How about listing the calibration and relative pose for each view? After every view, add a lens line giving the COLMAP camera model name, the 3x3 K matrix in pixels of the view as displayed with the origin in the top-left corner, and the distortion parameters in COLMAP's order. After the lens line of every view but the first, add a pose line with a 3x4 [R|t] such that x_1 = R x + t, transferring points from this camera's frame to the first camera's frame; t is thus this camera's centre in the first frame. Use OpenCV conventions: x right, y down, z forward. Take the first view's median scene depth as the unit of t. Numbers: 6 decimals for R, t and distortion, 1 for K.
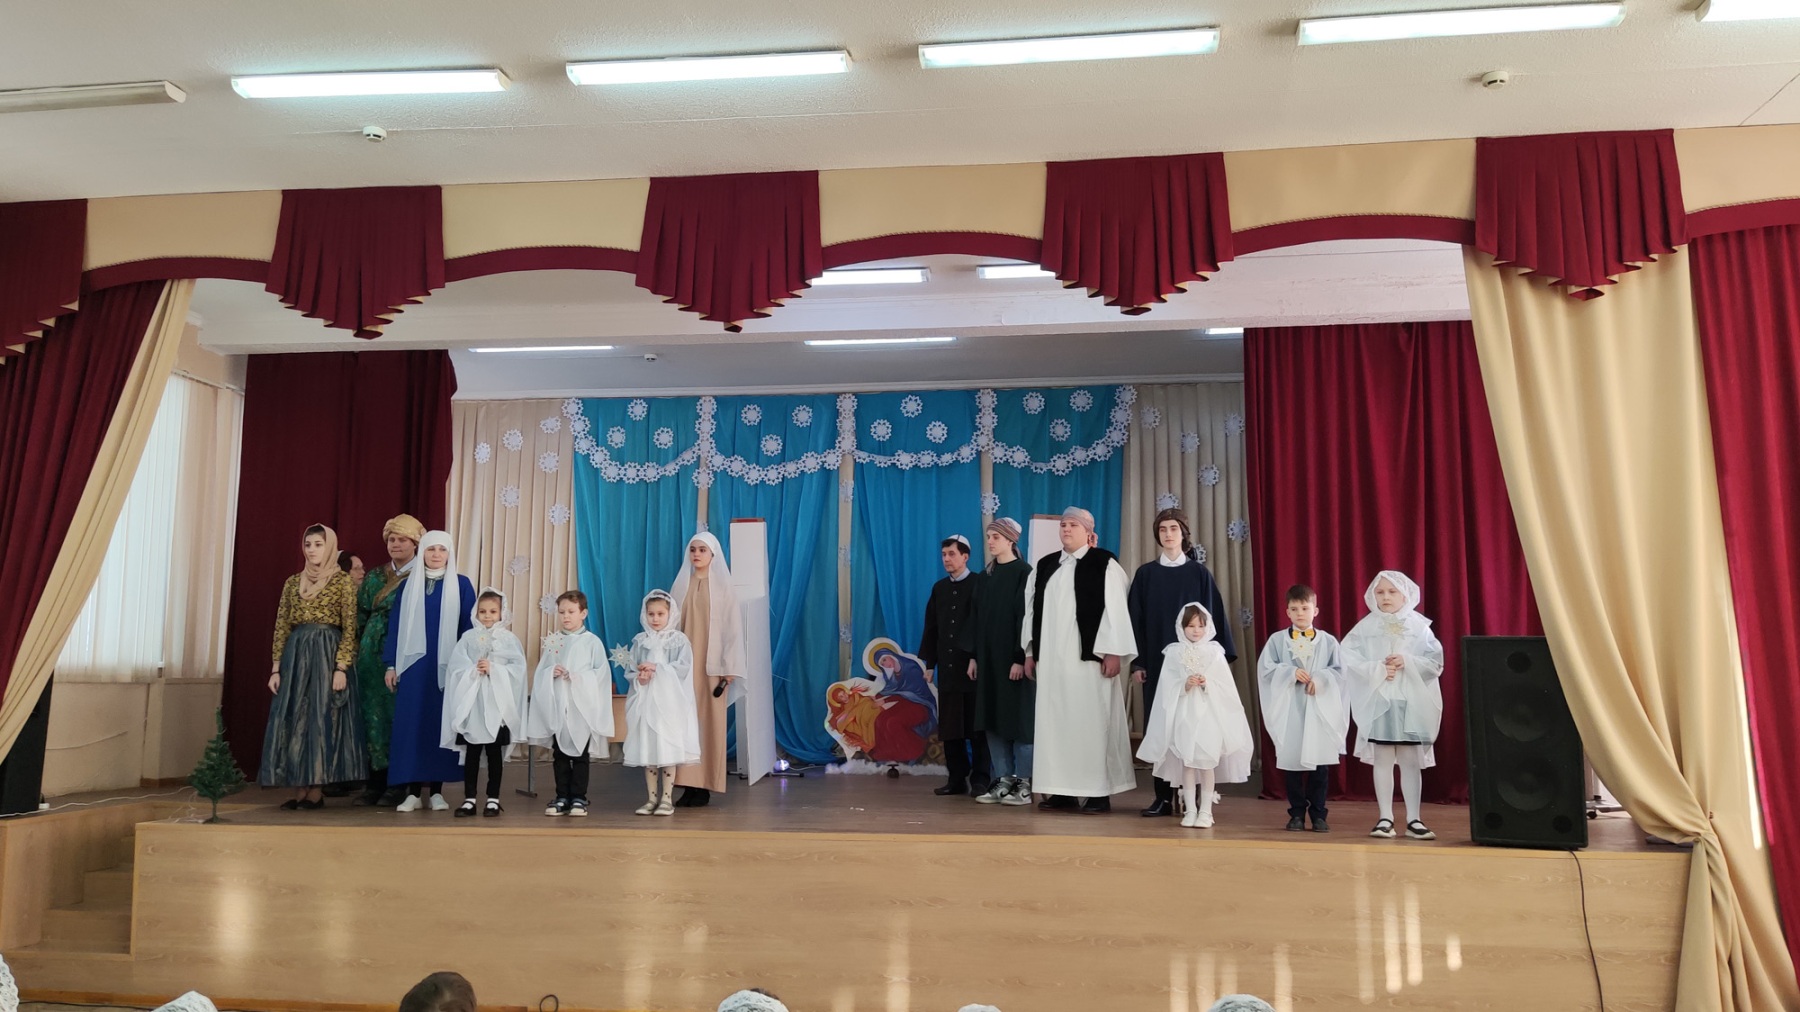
lens RADIAL K [[1358.2, 0, 894.3], [0, 1358.2, 505.7], [0, 0, 1]] dist [0.101720, -0.161894]
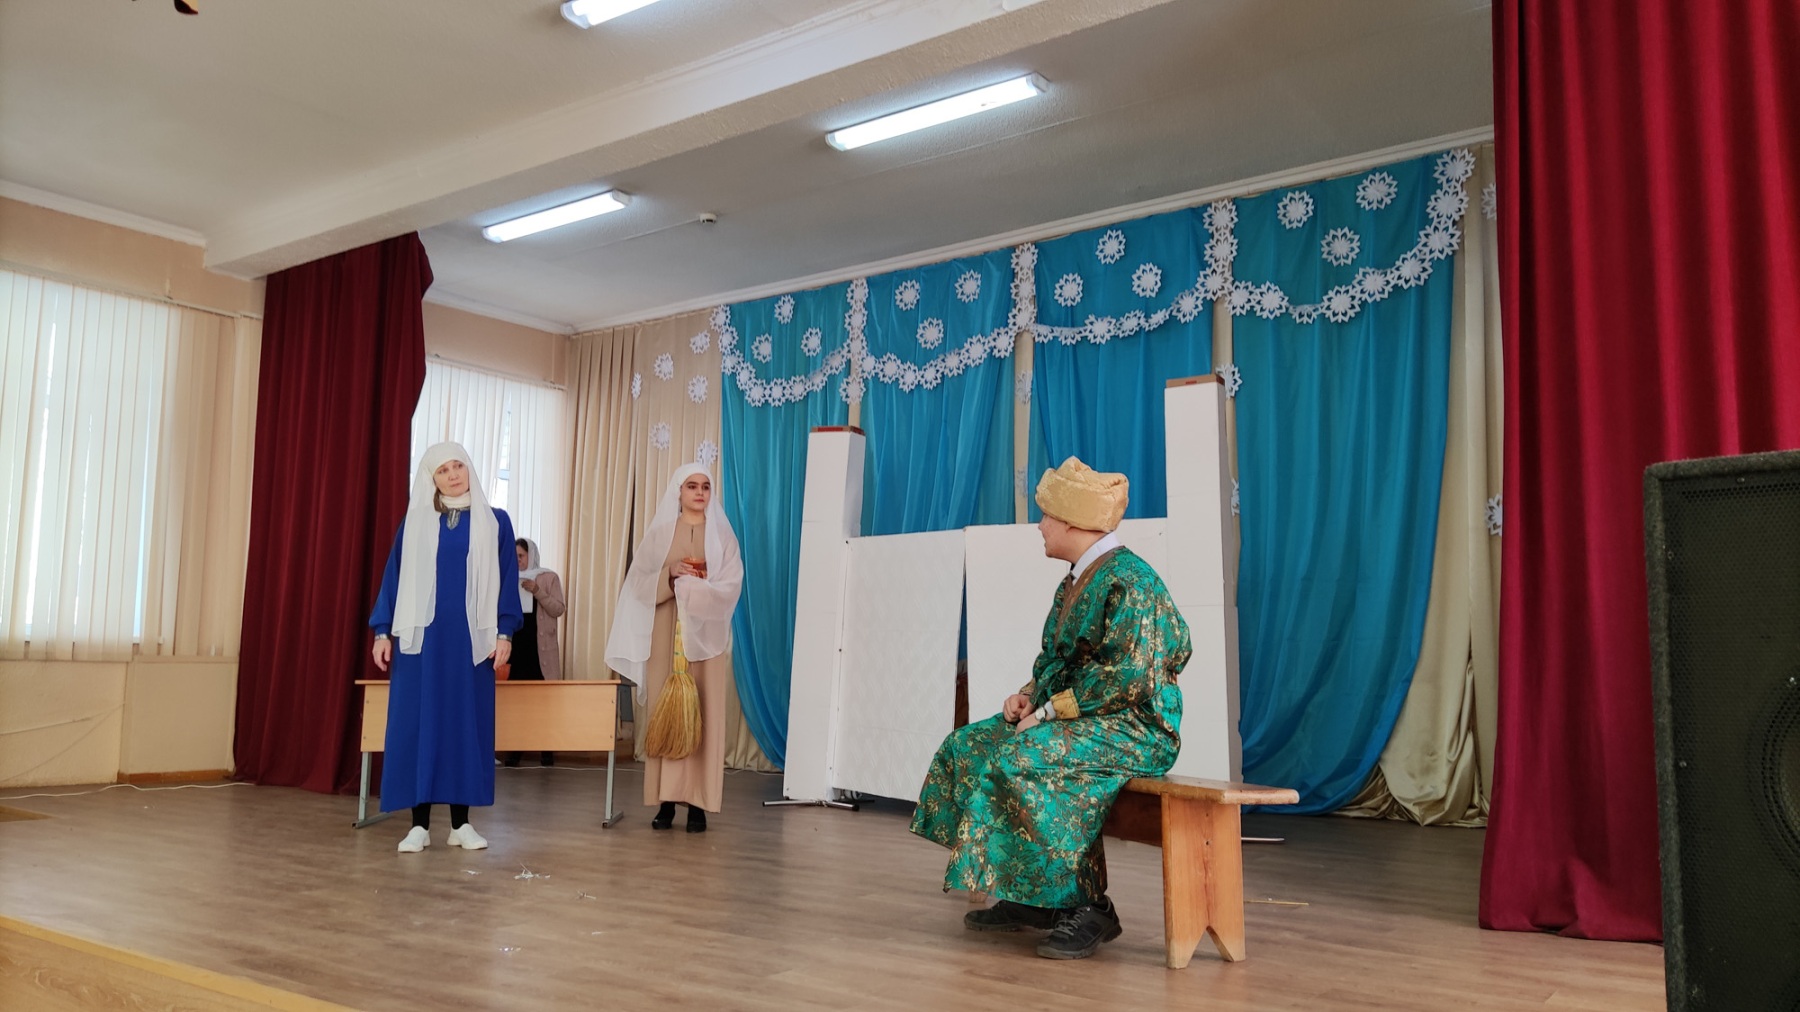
lens RADIAL K [[1324.7, 0, 890.3], [0, 1324.7, 504.0], [0, 0, 1]] dist [0.093234, -0.134365]
pose [[0.879481, -0.053287, -0.472941, 0.247401], [0.053422, 0.998485, -0.013157, 0.060573], [0.472926, -0.013695, 0.880996, 0.439702]]
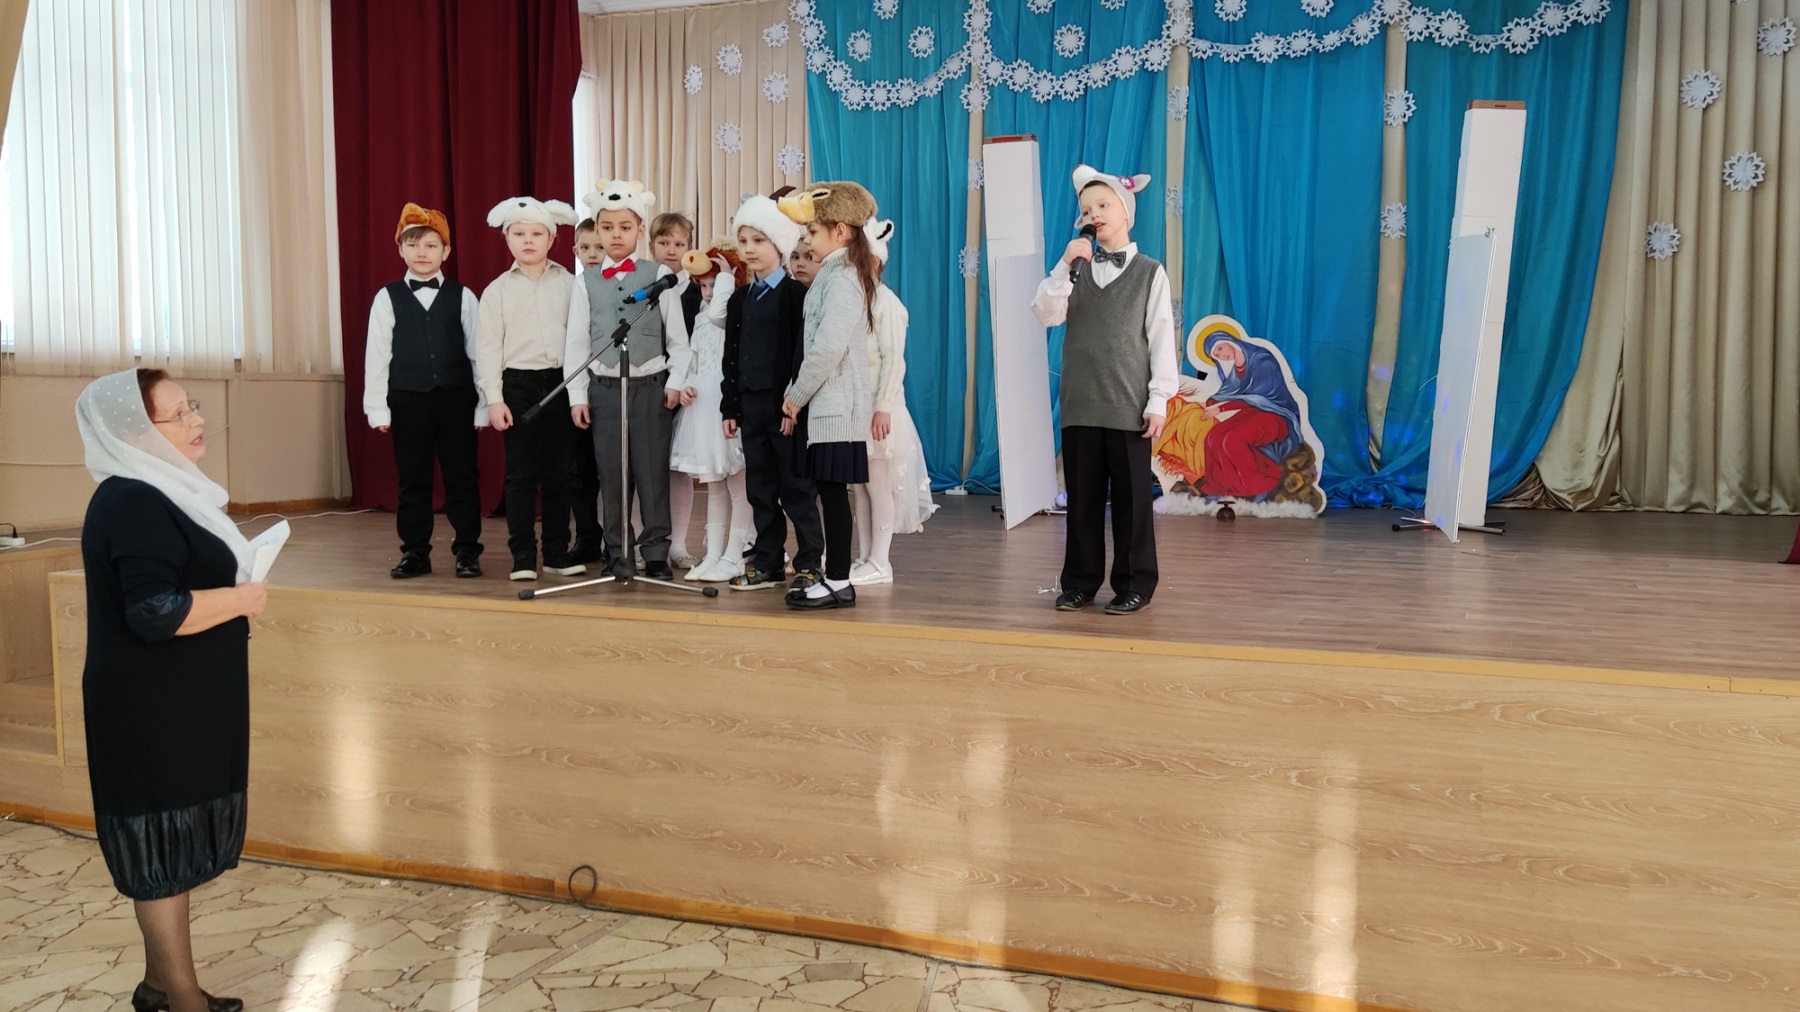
lens RADIAL K [[1438.6, 0, 964.1], [0, 1438.6, 481.5], [0, 0, 1]] dist [0.090050, -0.109061]
pose [[0.969662, 0.011429, -0.244180, 0.045514], [0.033543, 0.983236, 0.179224, 0.047837], [0.242135, -0.181978, 0.953024, 0.288526]]
